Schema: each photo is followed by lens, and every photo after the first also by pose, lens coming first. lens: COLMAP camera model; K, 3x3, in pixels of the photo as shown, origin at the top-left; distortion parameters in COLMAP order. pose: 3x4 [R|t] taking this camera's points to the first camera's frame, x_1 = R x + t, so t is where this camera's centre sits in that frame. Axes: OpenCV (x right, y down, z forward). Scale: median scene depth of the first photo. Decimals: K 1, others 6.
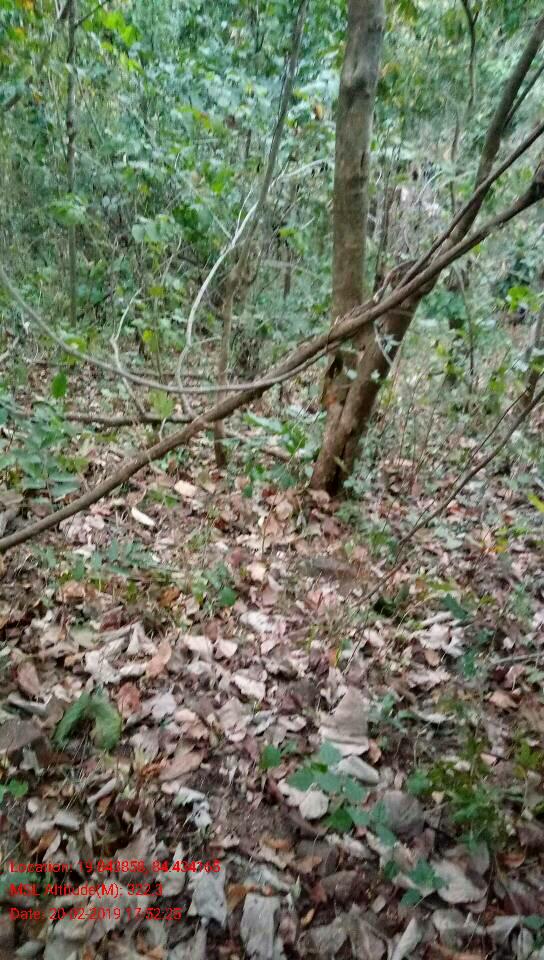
lens RADIAL K [[738.9, 0, 269.7], [0, 738.9, 483.1], [0, 0, 1]] dist [0.090762, -0.131479]
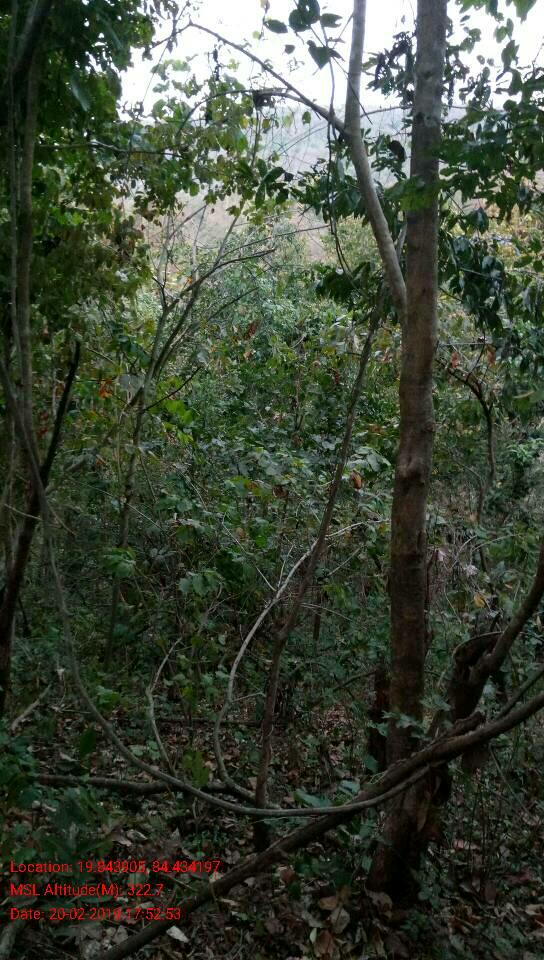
lens RADIAL K [[713.6, 0, 255.1], [0, 713.6, 478.5], [0, 0, 1]] dist [0.081792, -0.089975]
pose [[0.999462, 0.020676, -0.025443, -0.065441], [-0.029264, 0.912502, -0.408024, -0.080131], [0.014780, 0.408549, 0.912617, 0.047507]]
